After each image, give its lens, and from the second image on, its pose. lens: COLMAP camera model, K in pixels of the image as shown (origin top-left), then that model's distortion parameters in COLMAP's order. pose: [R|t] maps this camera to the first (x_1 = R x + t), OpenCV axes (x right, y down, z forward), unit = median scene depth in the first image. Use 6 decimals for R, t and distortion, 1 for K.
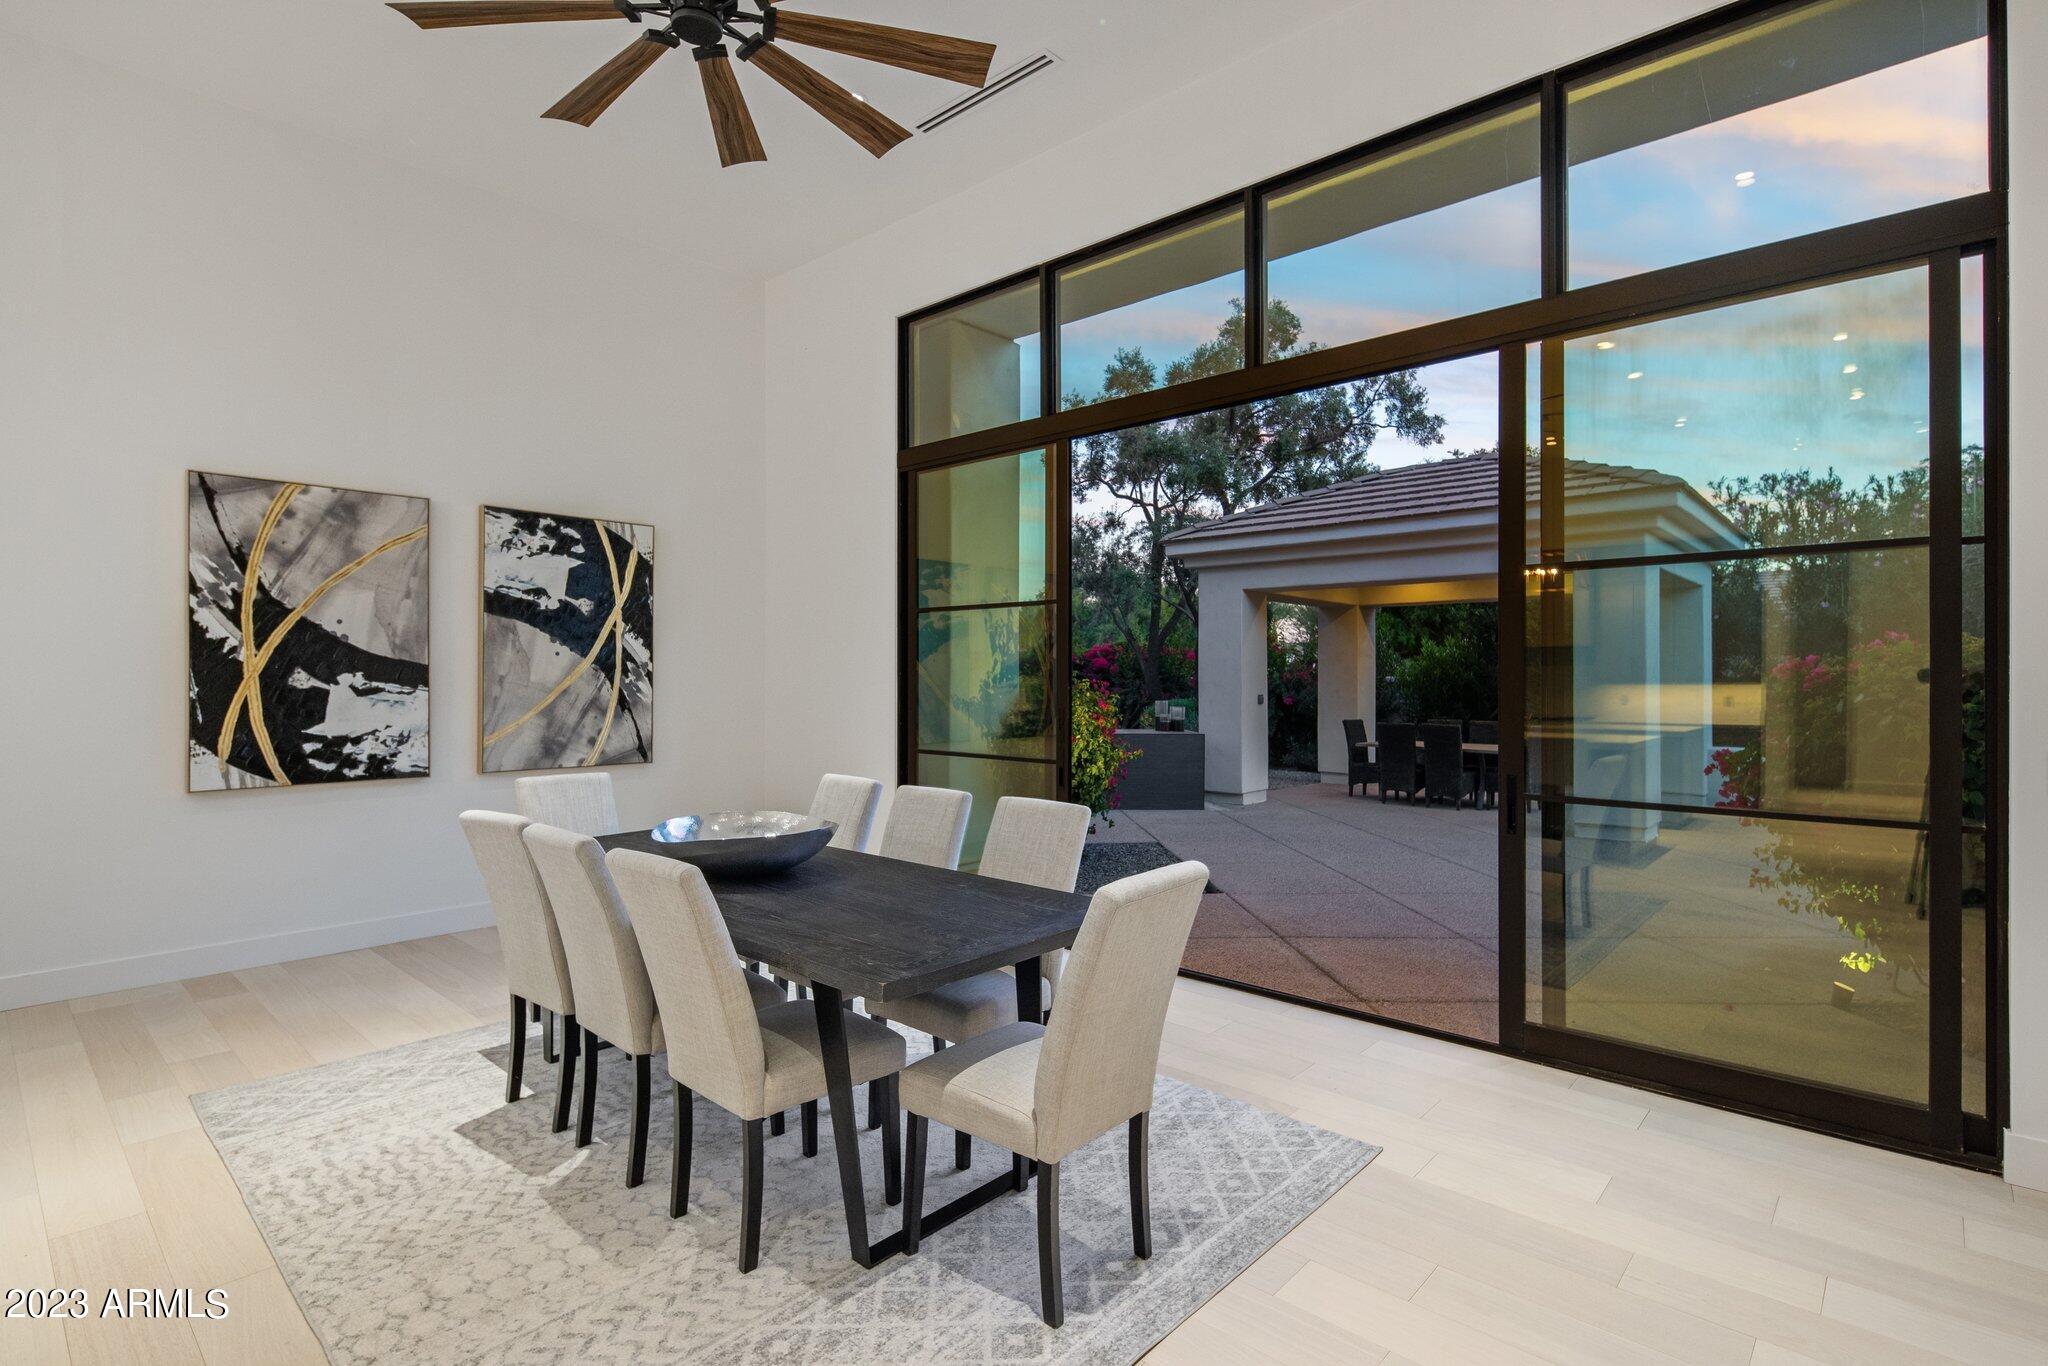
lens RADIAL K [[975.2, 0, 1014.1], [0, 975.2, 676.8], [0, 0, 1]] dist [-0.002876, -0.000203]
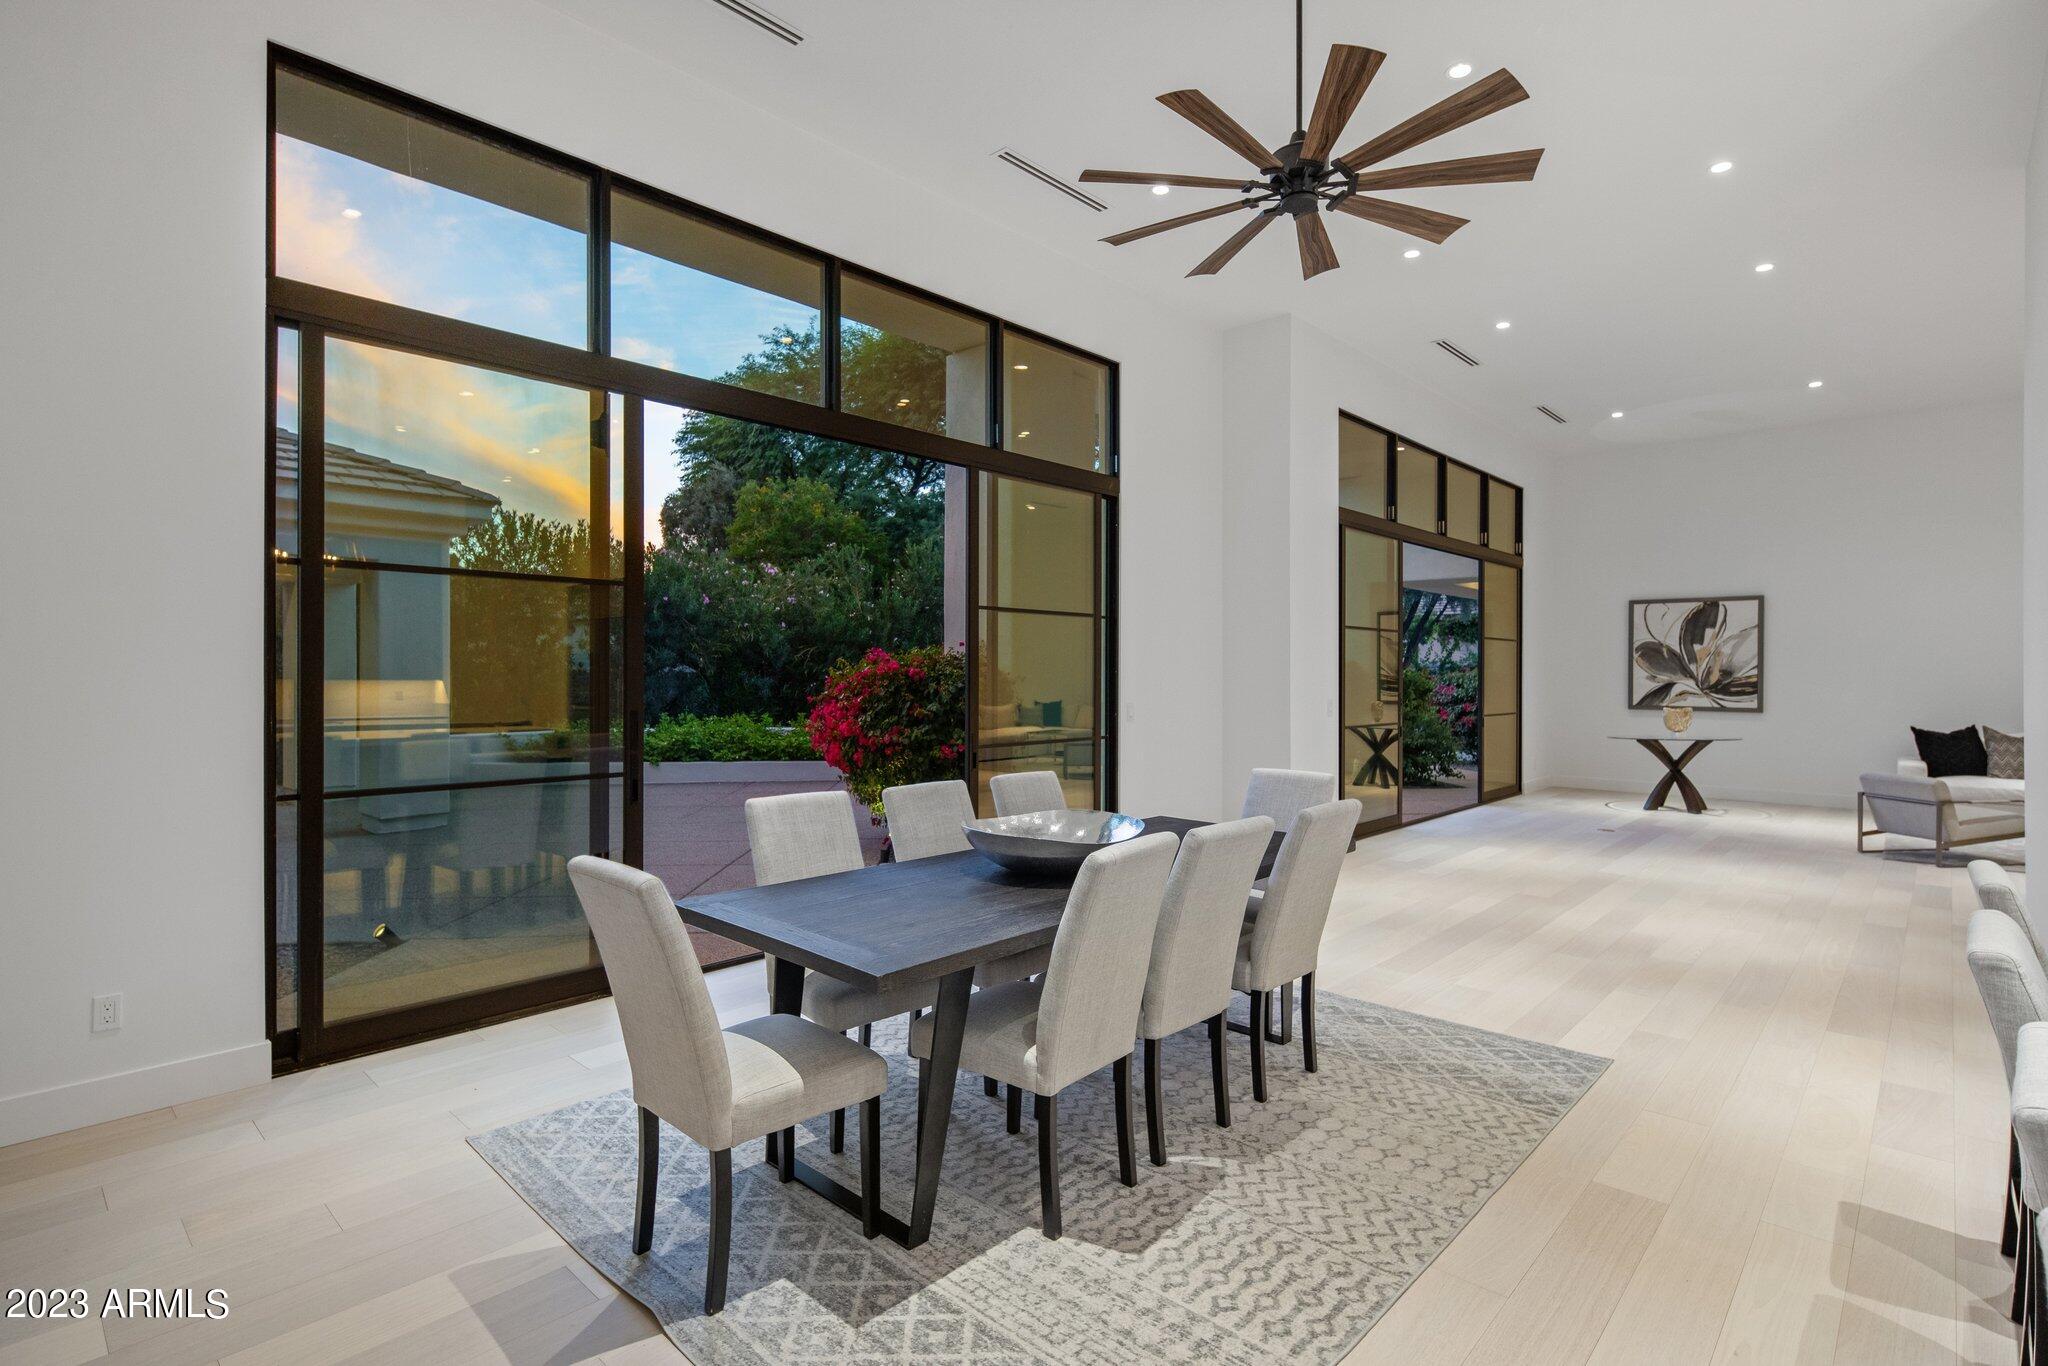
lens RADIAL K [[995.9, 0, 1024.0], [0, 995.9, 683.0], [0, 0, 1]] dist [0.002061, 0.000291]
pose [[0.009552, -0.007986, 0.999922, -0.825620], [-0.002632, 0.999964, 0.008012, 0.001633], [-0.999951, -0.002708, 0.009531, 0.654615]]
